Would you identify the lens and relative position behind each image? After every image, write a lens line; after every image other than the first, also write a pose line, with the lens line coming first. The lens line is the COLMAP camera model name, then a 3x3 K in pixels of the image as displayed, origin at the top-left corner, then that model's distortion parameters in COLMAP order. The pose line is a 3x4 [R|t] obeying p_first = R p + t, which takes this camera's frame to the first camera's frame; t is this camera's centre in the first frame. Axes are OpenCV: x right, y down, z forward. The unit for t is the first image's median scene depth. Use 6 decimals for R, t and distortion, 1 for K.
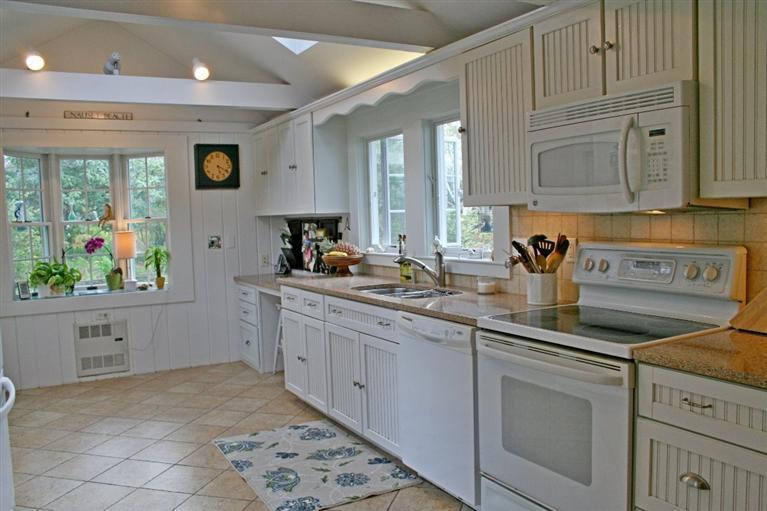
lens RADIAL K [[641.5, 0, 385.1], [0, 641.5, 265.6], [0, 0, 1]] dist [-0.146076, 0.125650]
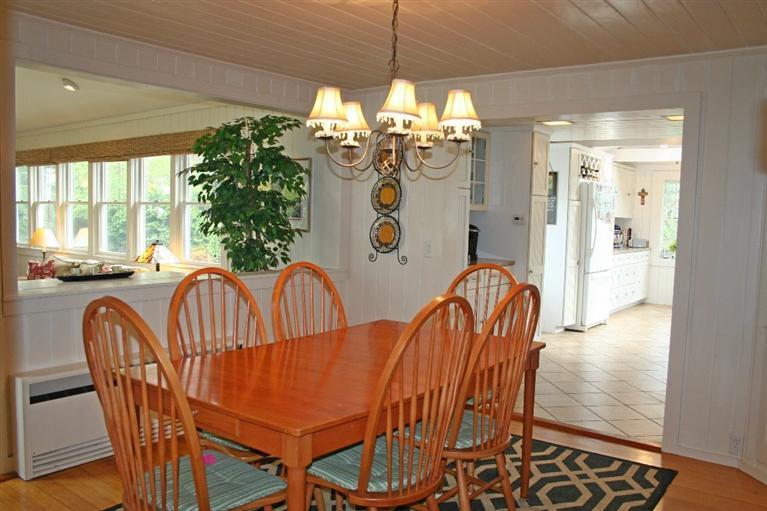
lens RADIAL K [[641.5, 0, 385.1], [0, 641.5, 265.6], [0, 0, 1]] dist [-0.146076, 0.125650]
pose [[0.393910, 0.118740, -0.911447, 0.806650], [-0.112547, 0.990390, 0.080384, 0.018187], [0.912232, 0.070916, 0.403489, -0.552586]]
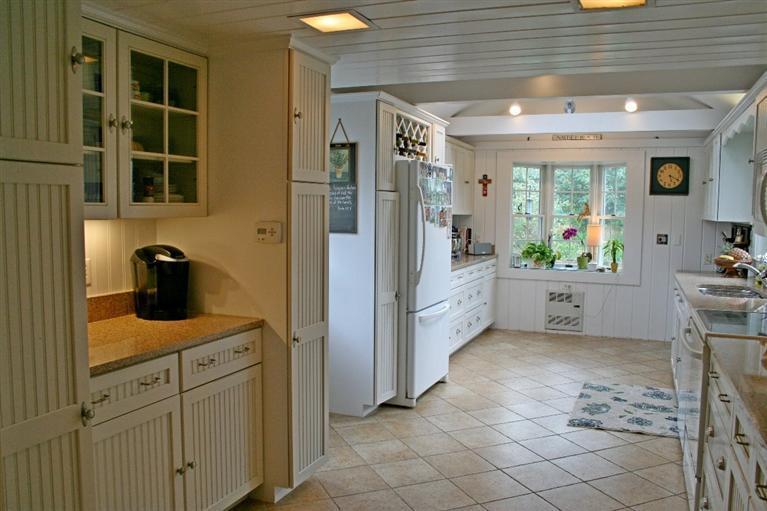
lens RADIAL K [[641.5, 0, 385.1], [0, 641.5, 265.6], [0, 0, 1]] dist [-0.146076, 0.125650]
pose [[0.619036, 0.107515, -0.777968, 0.354897], [-0.093254, 0.993640, 0.063118, -0.014107], [0.779807, 0.033476, 0.625125, -0.152527]]
